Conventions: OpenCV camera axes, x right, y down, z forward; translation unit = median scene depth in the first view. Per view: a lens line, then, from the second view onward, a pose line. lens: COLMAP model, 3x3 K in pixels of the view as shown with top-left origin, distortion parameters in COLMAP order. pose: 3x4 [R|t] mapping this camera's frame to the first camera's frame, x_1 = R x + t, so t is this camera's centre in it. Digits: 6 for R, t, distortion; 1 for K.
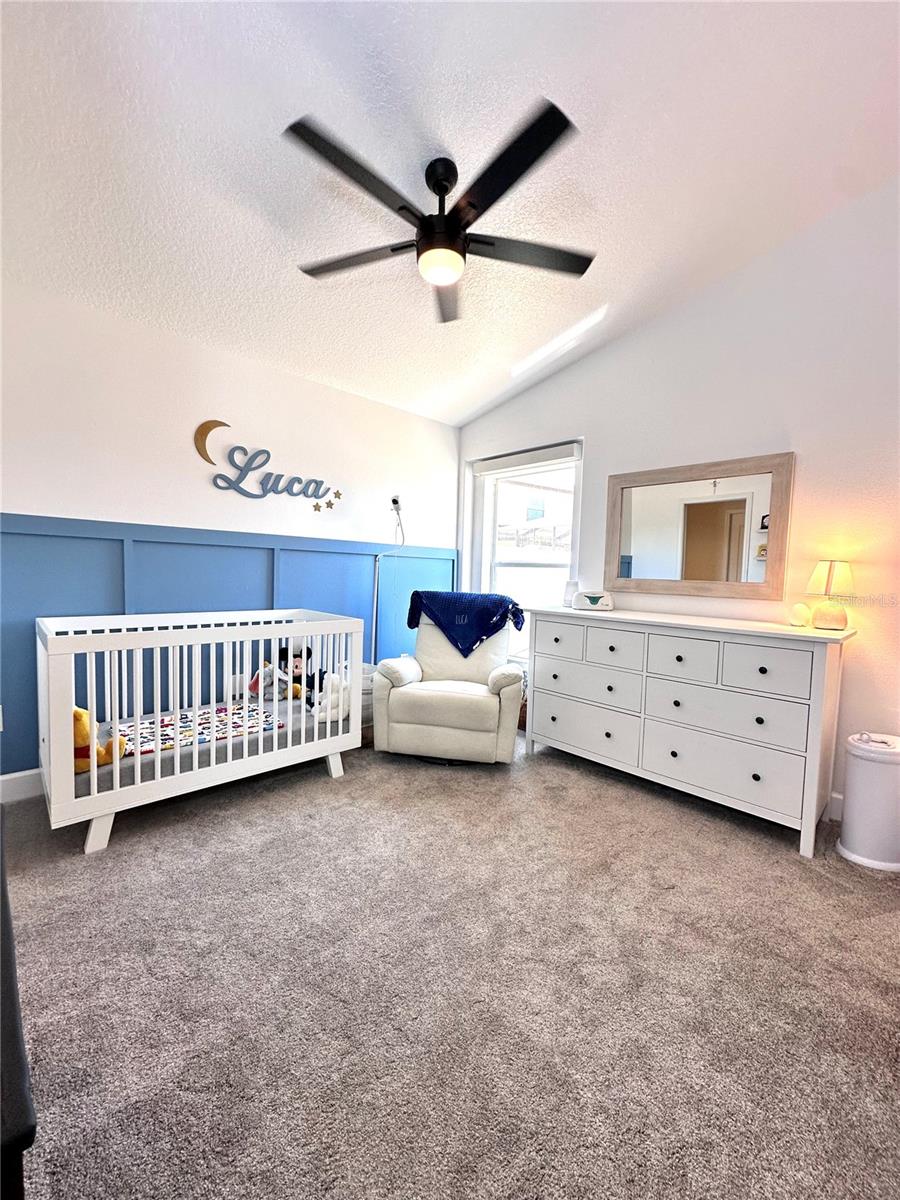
lens RADIAL K [[479.1, 0, 450.7], [0, 479.1, 598.6], [0, 0, 1]] dist [0.000103, -0.000324]
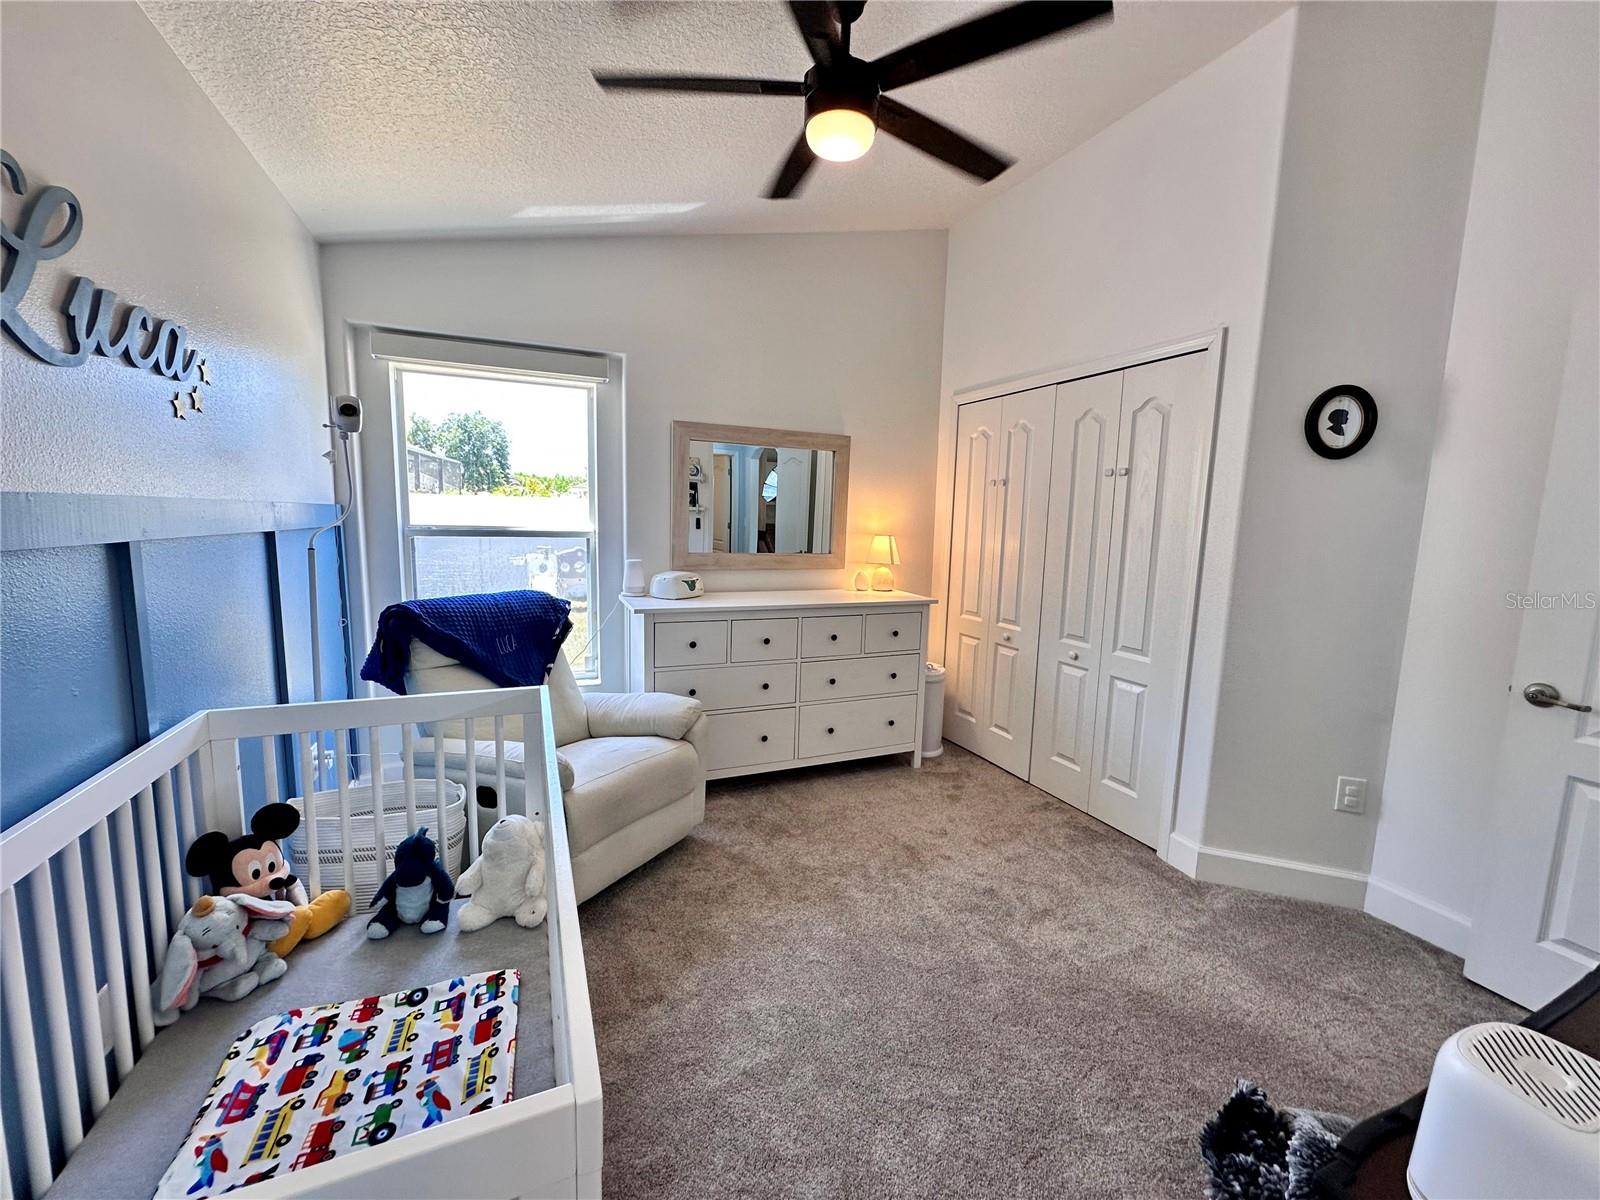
lens RADIAL K [[638.8, 0, 808.9], [0, 638.8, 596.8], [0, 0, 1]] dist [0.000103, -0.000324]
pose [[0.342892, -0.134076, 0.929757, -0.622668], [0.042239, 0.990961, 0.127325, -0.105152], [-0.938425, -0.004387, 0.345456, 0.473066]]
